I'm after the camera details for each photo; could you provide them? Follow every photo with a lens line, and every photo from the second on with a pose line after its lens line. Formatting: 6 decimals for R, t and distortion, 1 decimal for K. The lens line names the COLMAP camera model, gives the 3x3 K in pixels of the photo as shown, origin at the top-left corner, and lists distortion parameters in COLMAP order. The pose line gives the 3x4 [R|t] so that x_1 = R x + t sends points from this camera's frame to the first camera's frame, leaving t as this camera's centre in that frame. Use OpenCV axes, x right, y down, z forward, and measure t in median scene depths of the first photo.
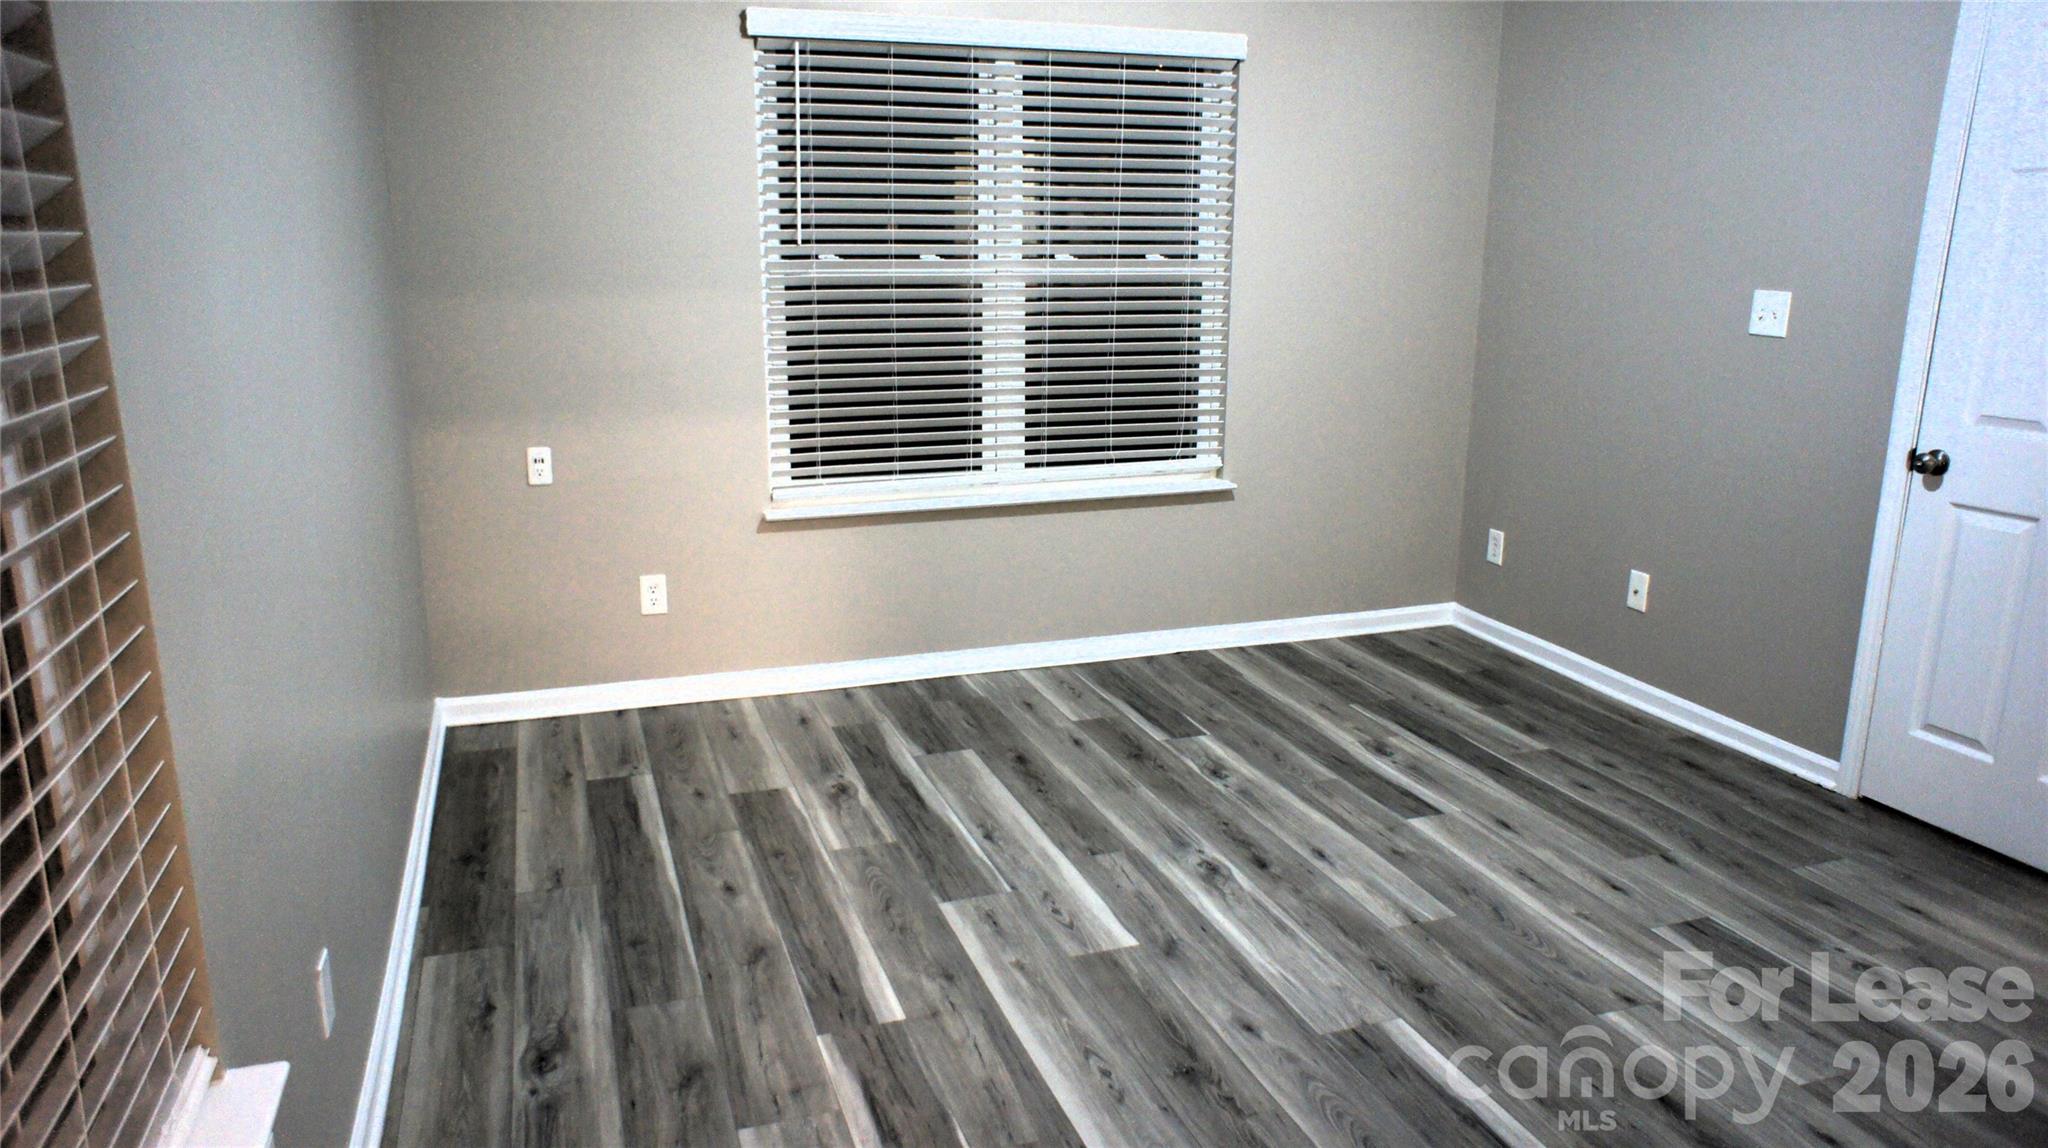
lens RADIAL K [[1385.7, 0, 1024.8], [0, 1385.7, 580.5], [0, 0, 1]] dist [-0.074454, 0.097693]
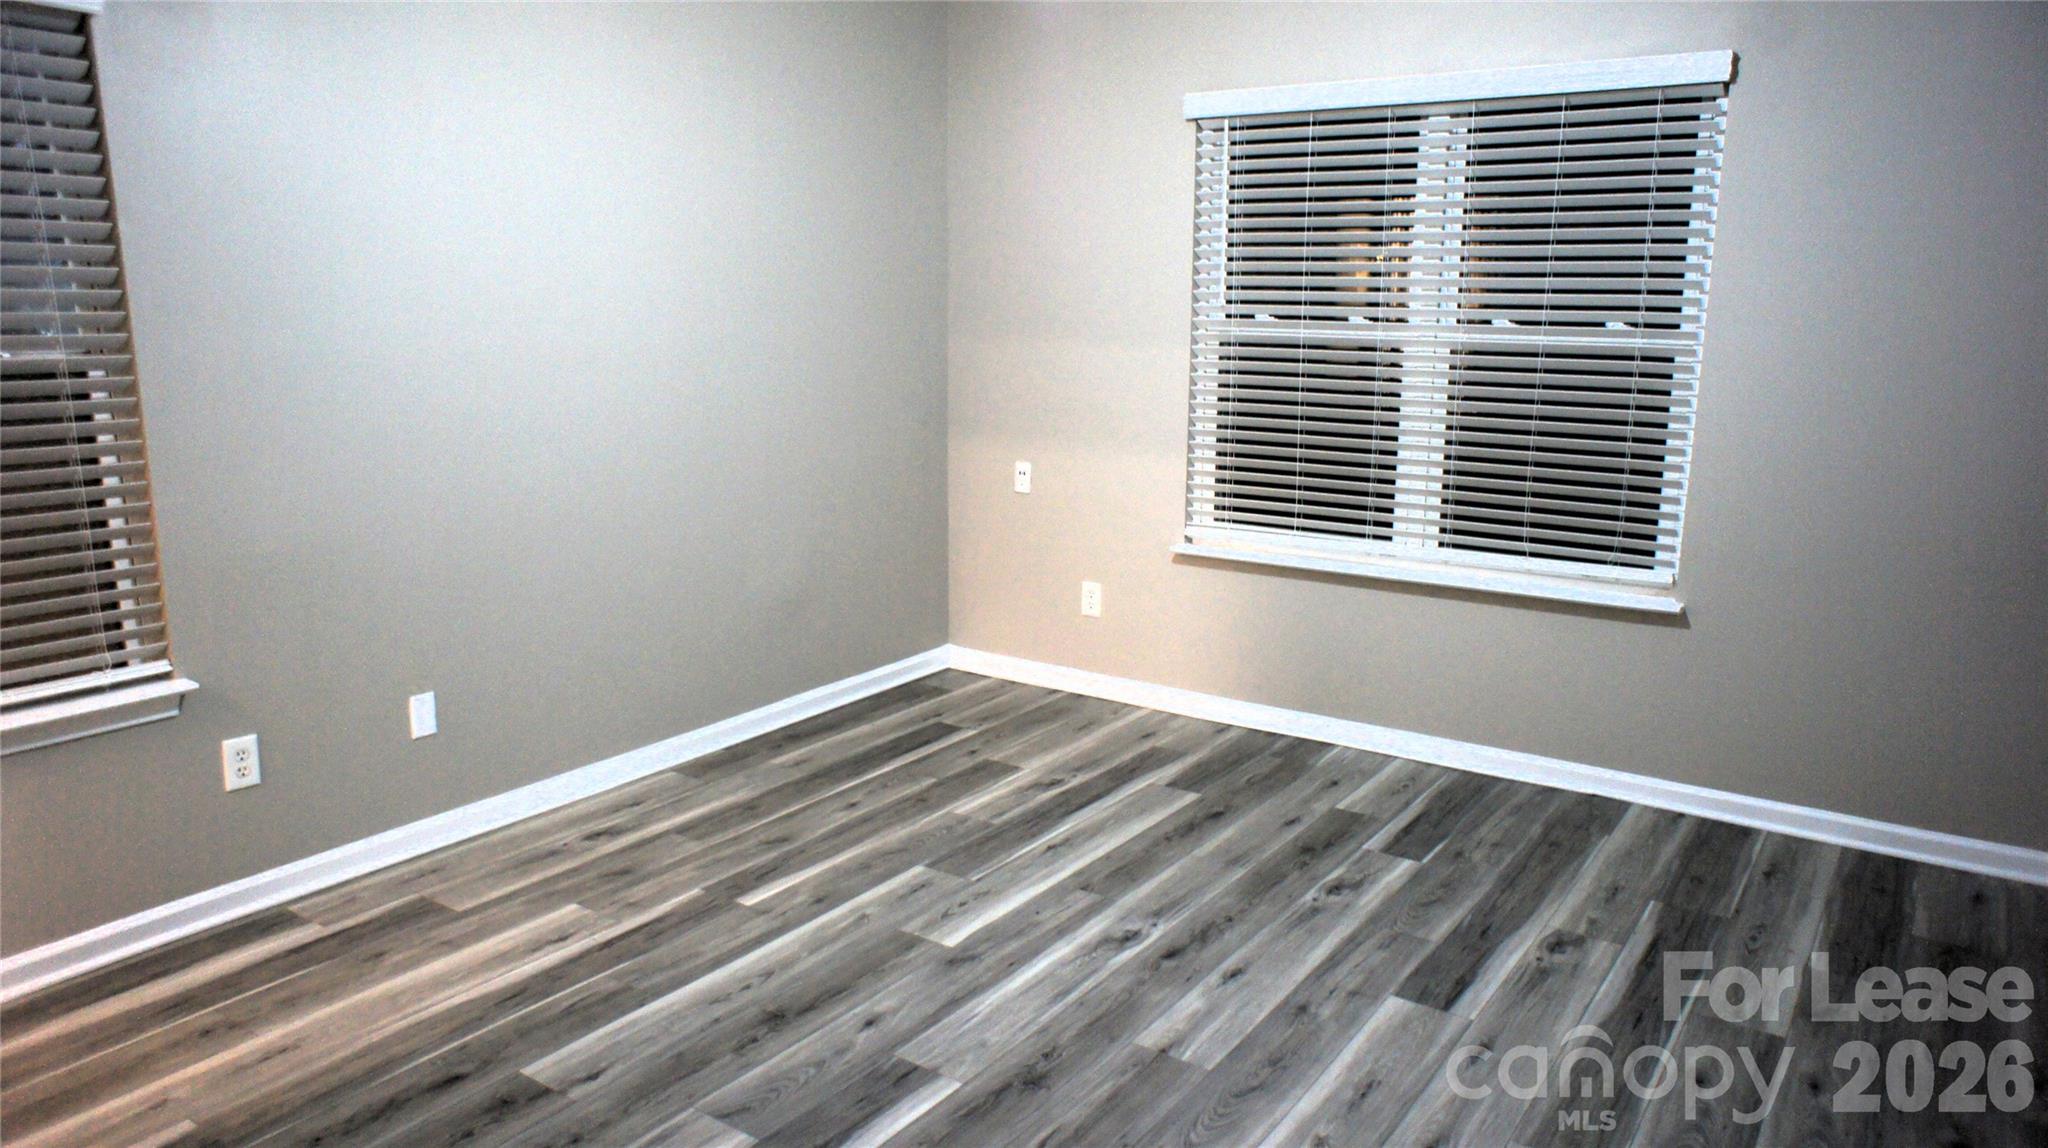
lens RADIAL K [[1385.7, 0, 1024.8], [0, 1385.7, 580.5], [0, 0, 1]] dist [-0.074454, 0.097693]
pose [[0.586436, 0.165880, -0.792828, 0.692515], [-0.201850, 0.977855, 0.055288, -0.065080], [0.784442, 0.127610, 0.606932, 0.267603]]
